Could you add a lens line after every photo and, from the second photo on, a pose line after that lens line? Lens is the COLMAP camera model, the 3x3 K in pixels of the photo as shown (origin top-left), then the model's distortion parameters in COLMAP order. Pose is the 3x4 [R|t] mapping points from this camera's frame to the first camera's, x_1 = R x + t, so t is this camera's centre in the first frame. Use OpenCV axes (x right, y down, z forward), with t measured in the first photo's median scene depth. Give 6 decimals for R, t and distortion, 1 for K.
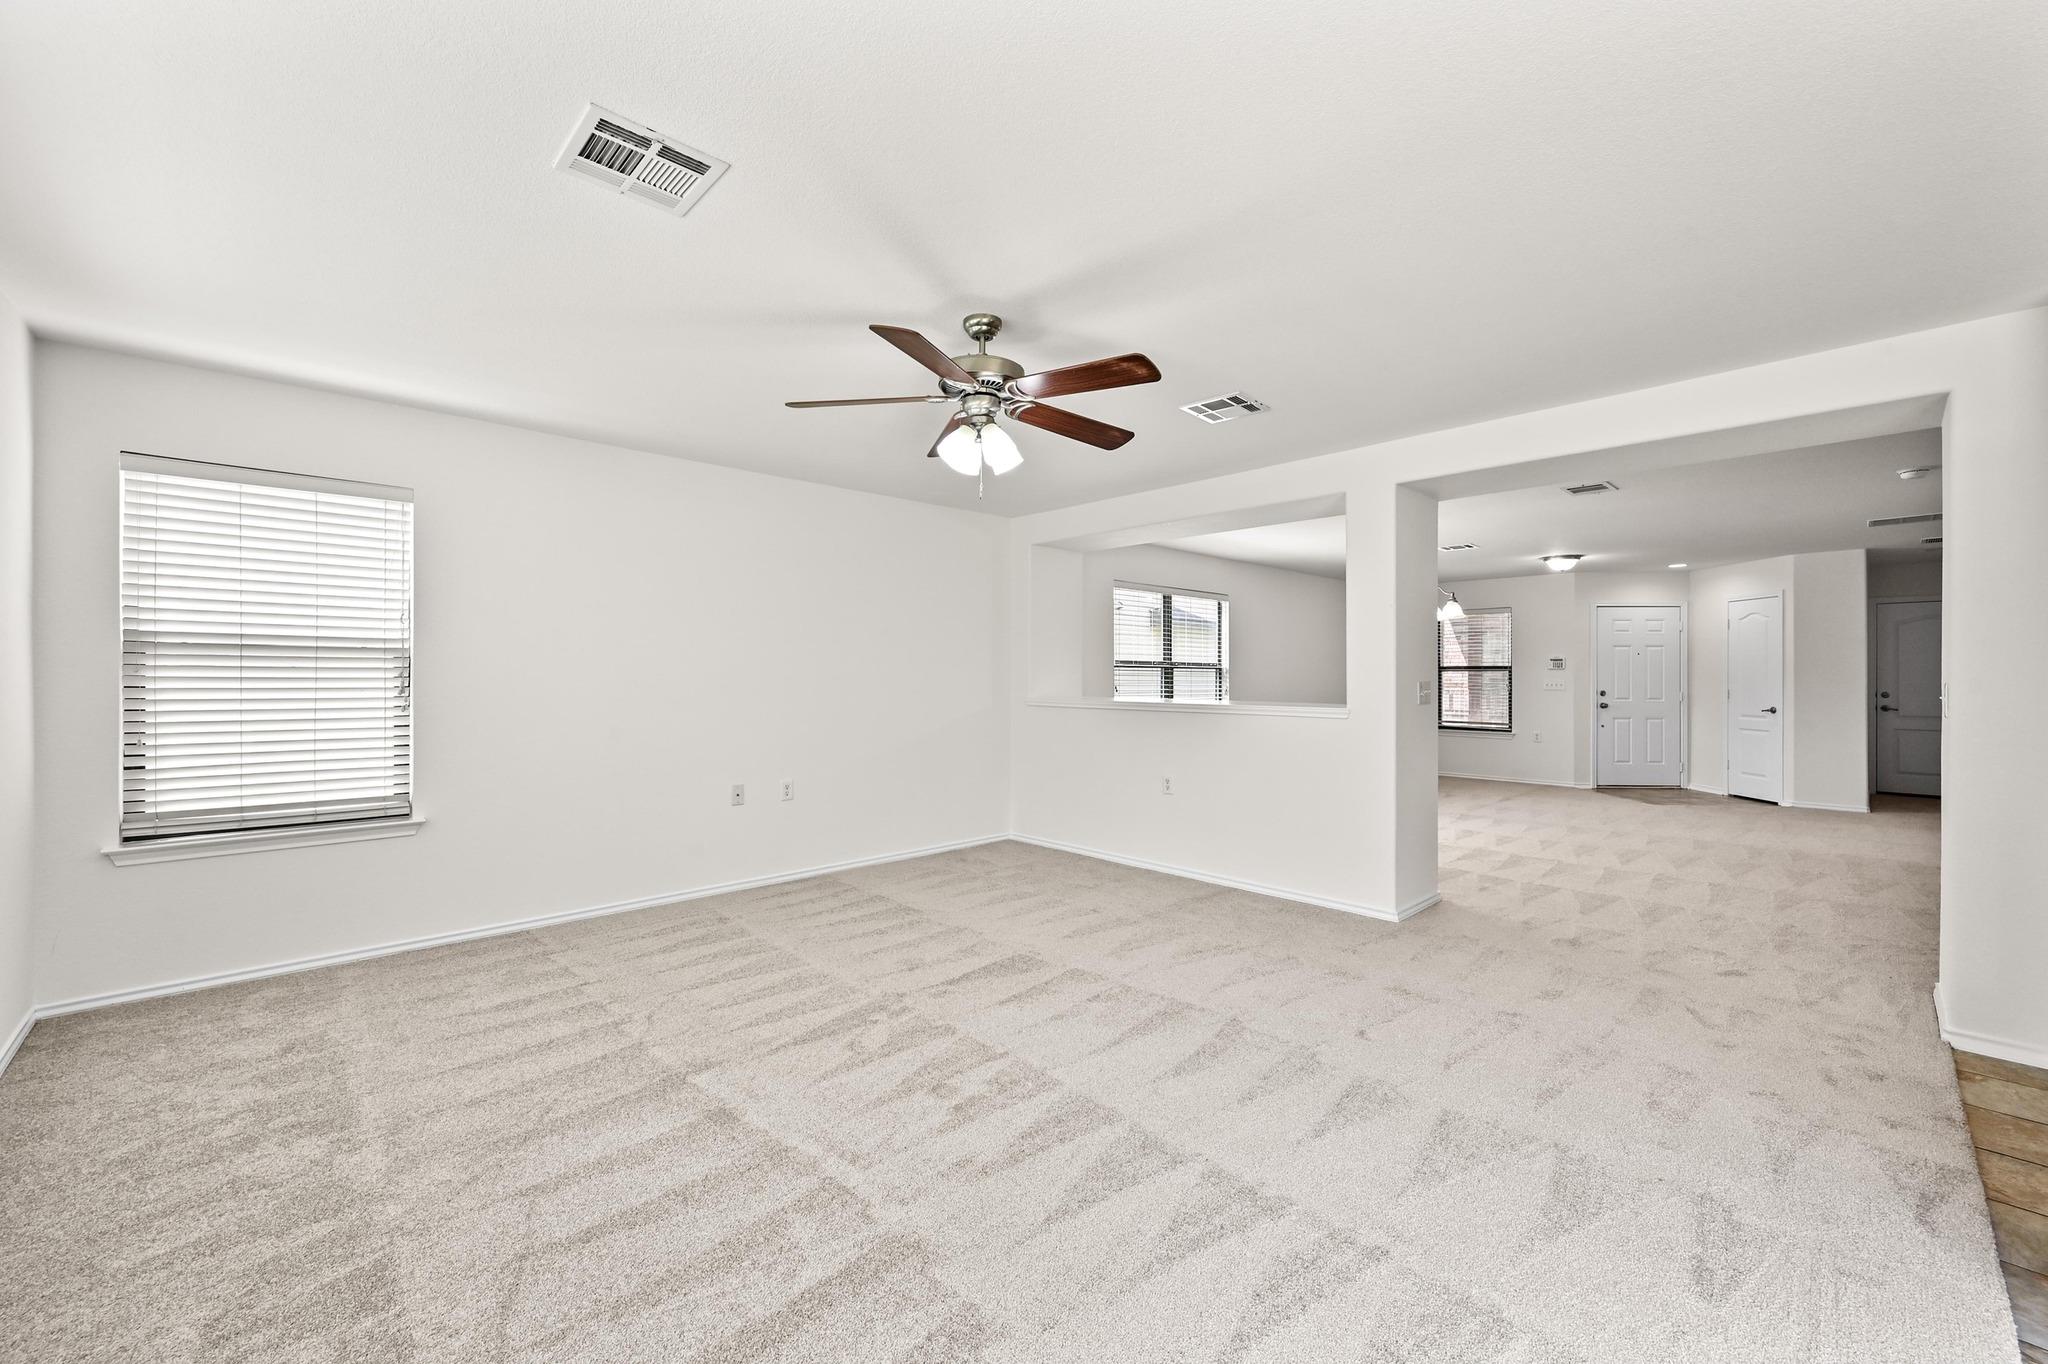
lens RADIAL K [[813.0, 0, 1029.9], [0, 813.0, 686.6], [0, 0, 1]] dist [-0.001710, -0.000053]
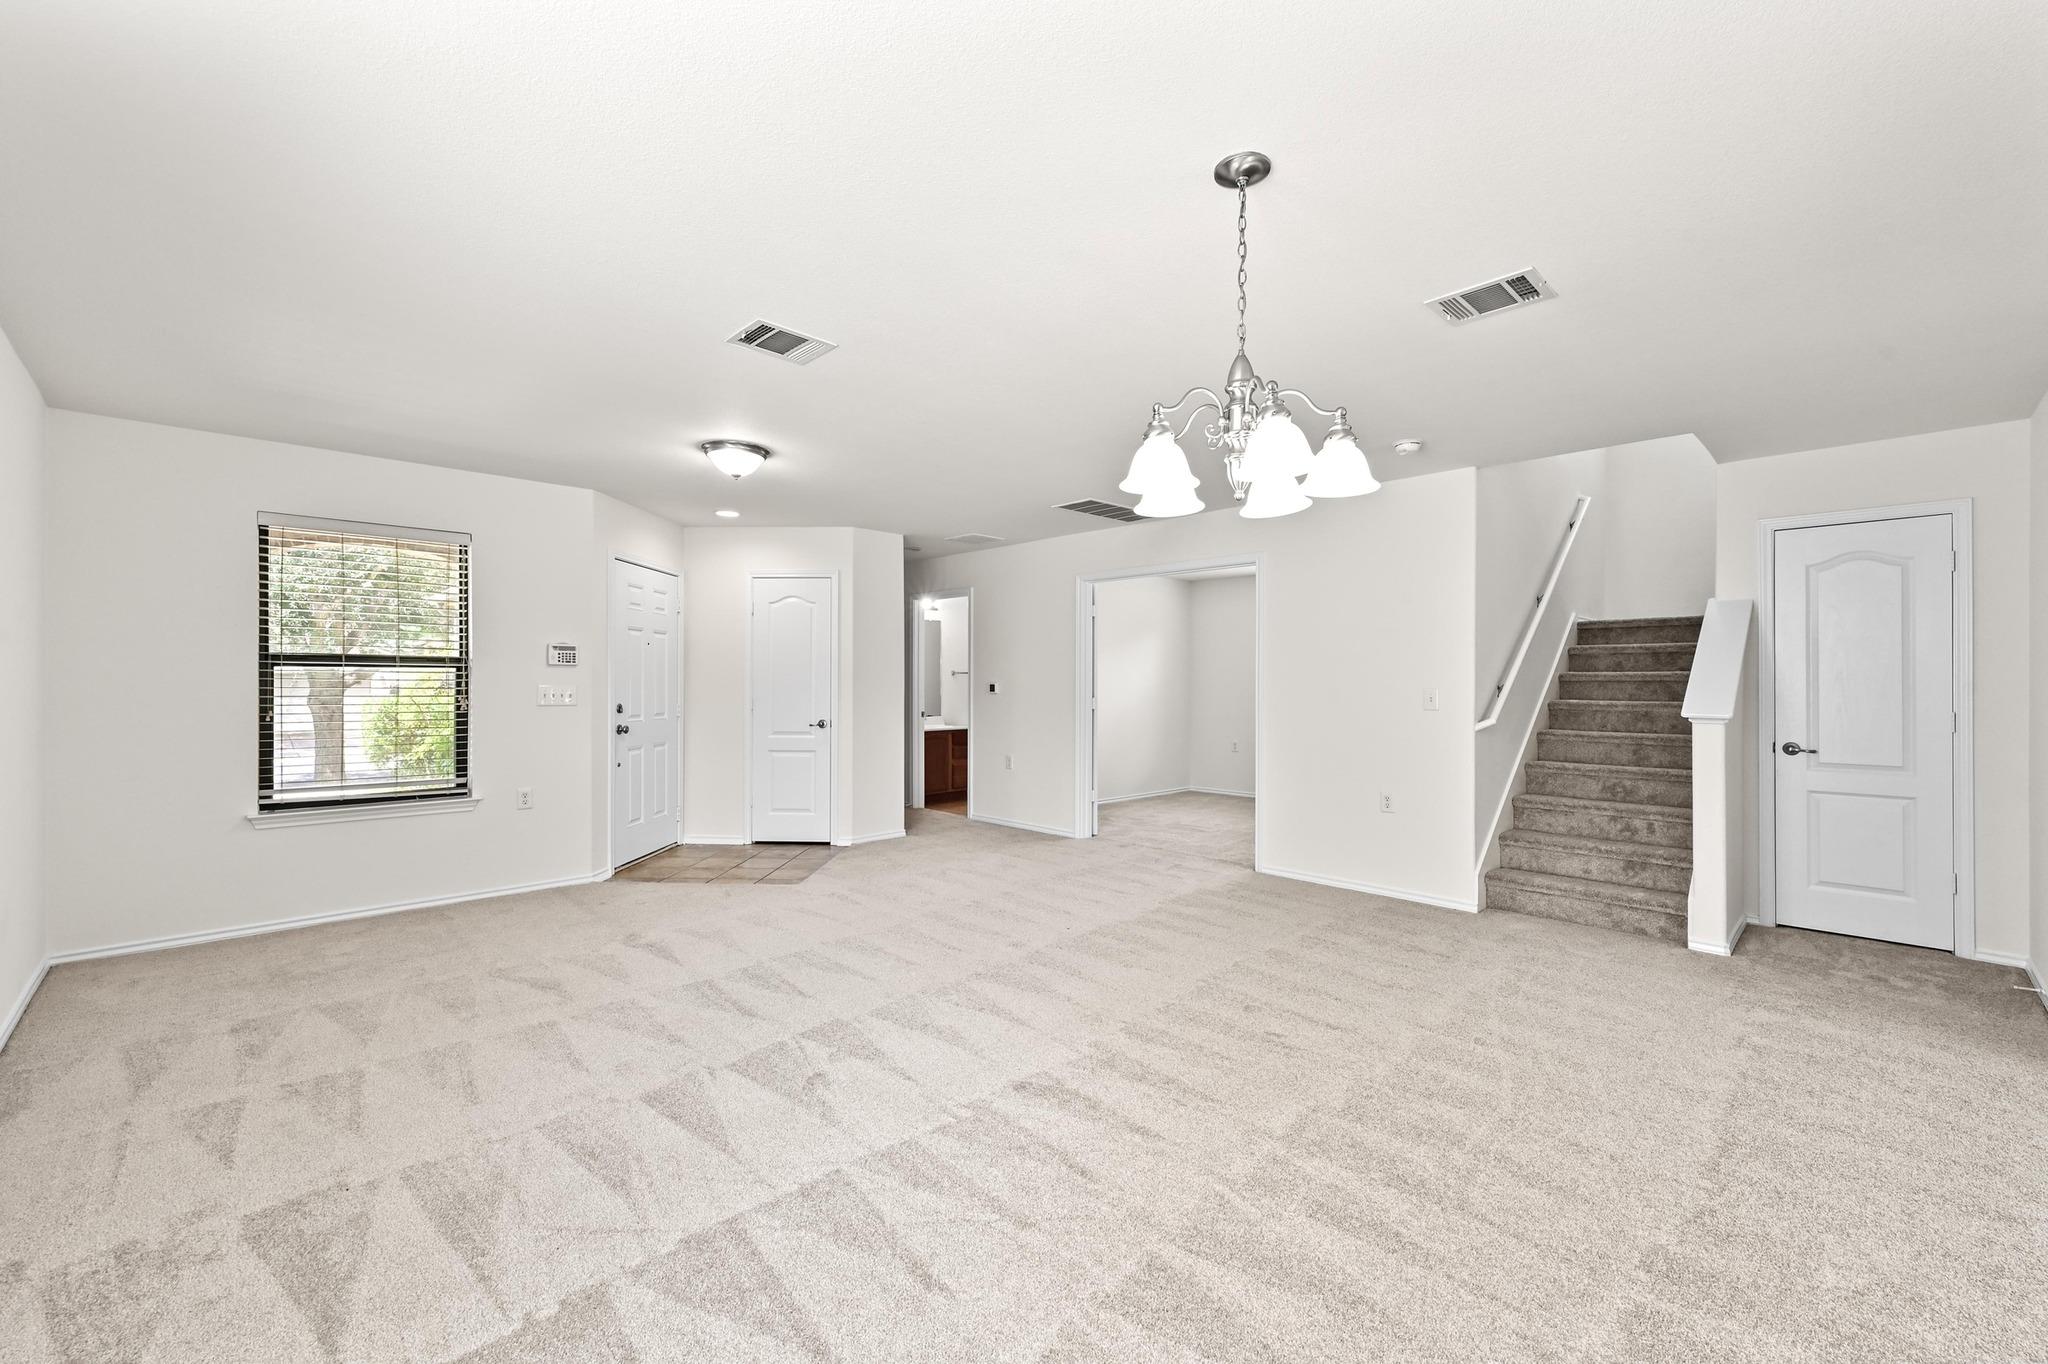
lens RADIAL K [[821.2, 0, 1029.5], [0, 821.2, 676.9], [0, 0, 1]] dist [-0.000408, -0.000183]
pose [[-0.015100, 0.005727, 0.999870, 0.166919], [0.008691, 0.999947, -0.005596, -0.012672], [-0.999848, 0.008605, -0.015149, 1.062247]]
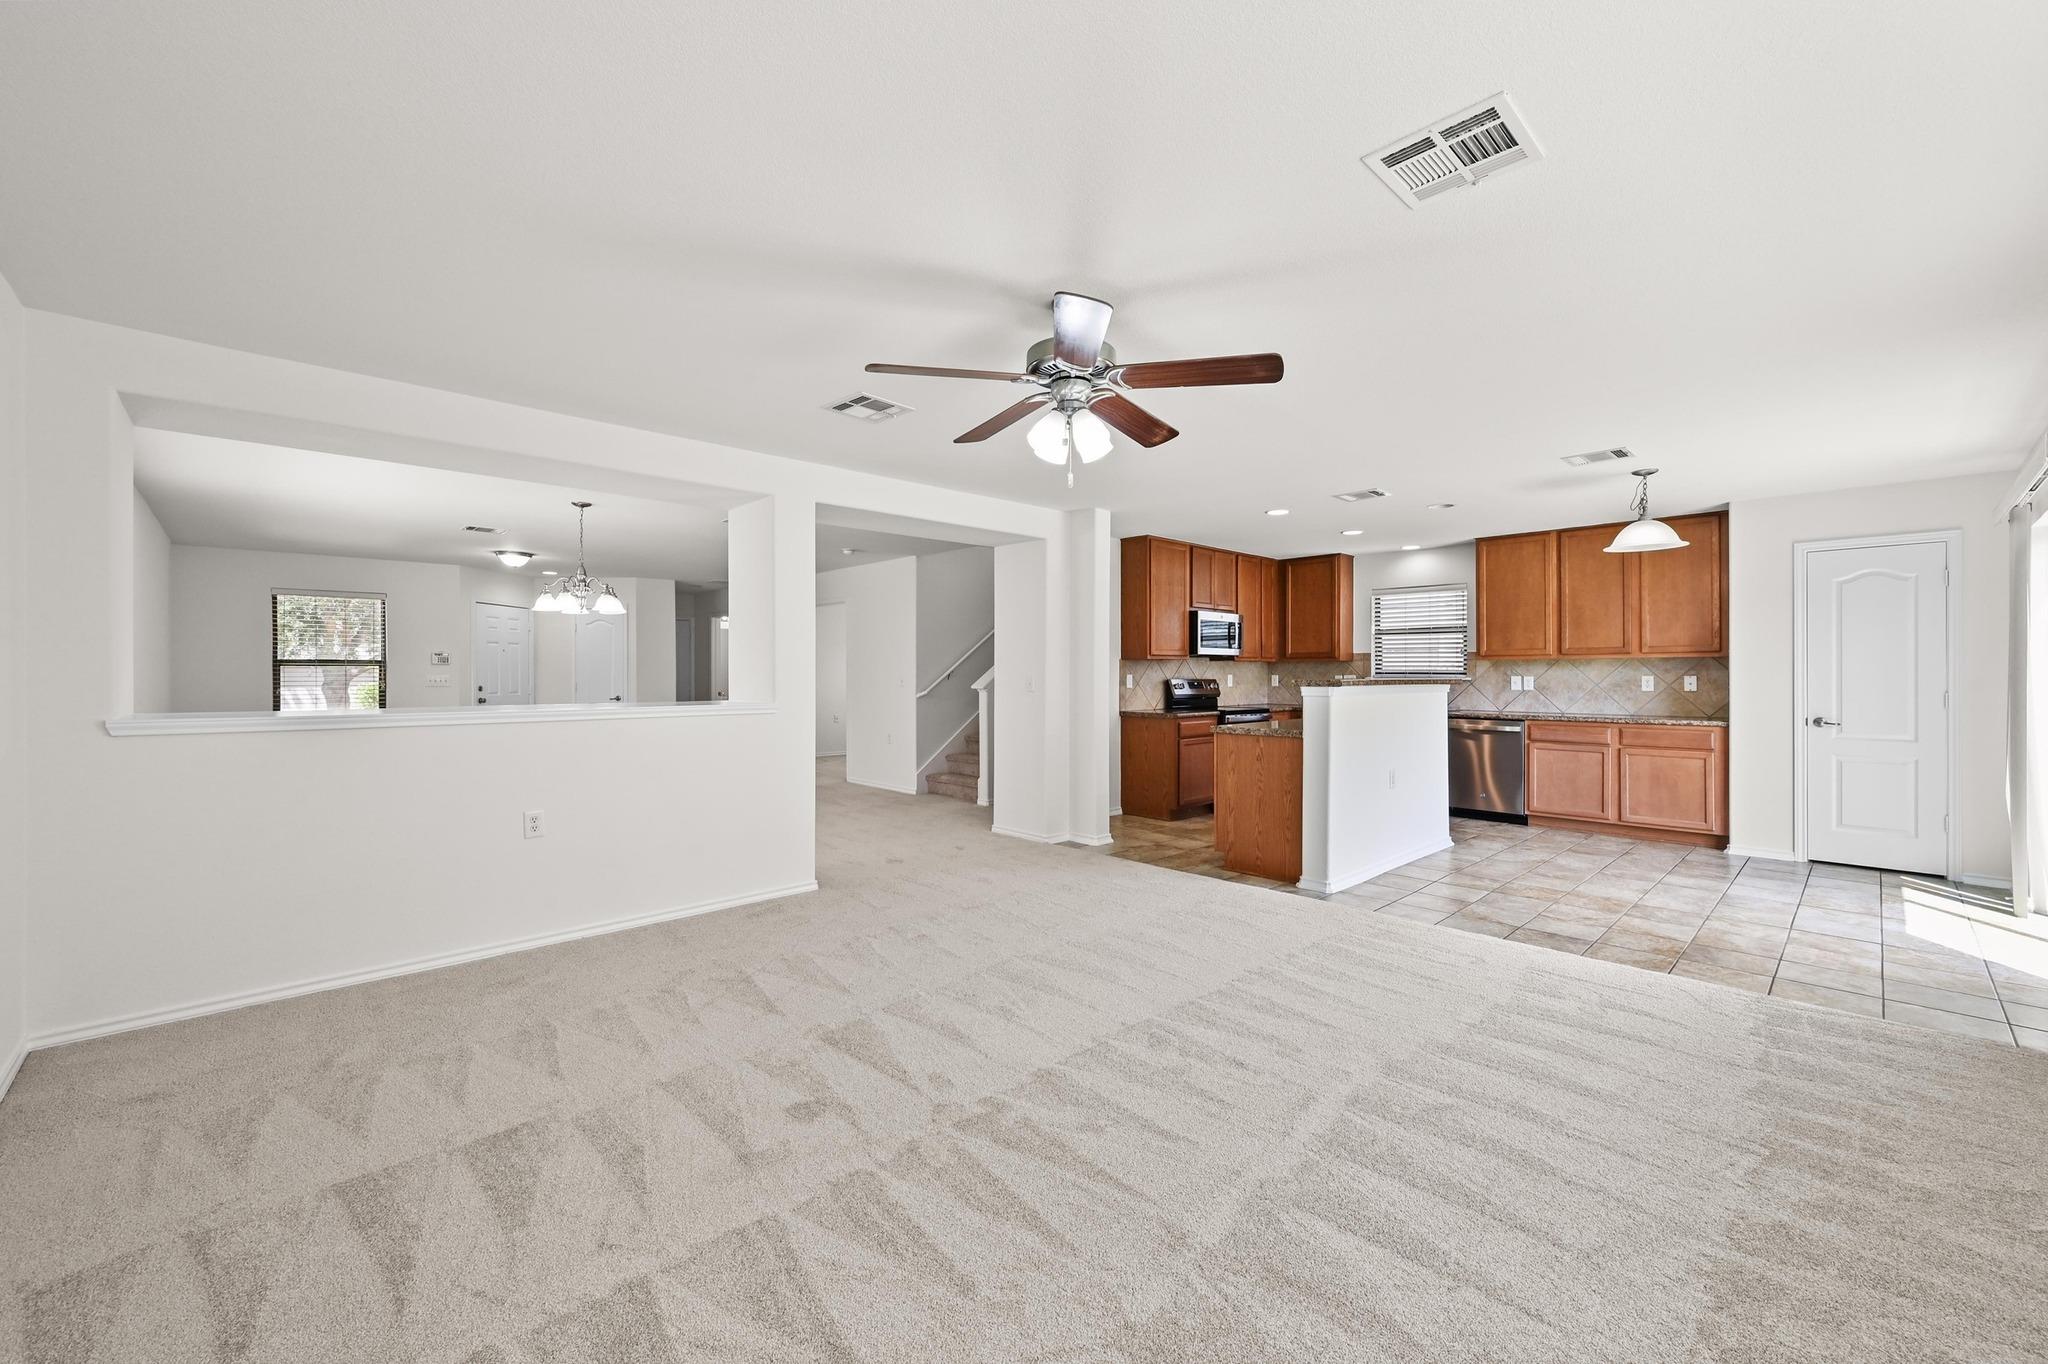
lens RADIAL K [[821.2, 0, 1029.5], [0, 821.2, 676.9], [0, 0, 1]] dist [-0.000408, -0.000183]
pose [[0.000849, -0.007772, 0.999969, -0.464985], [0.012430, 0.999893, 0.007761, -0.008287], [-0.999922, 0.012423, 0.000946, 0.471487]]
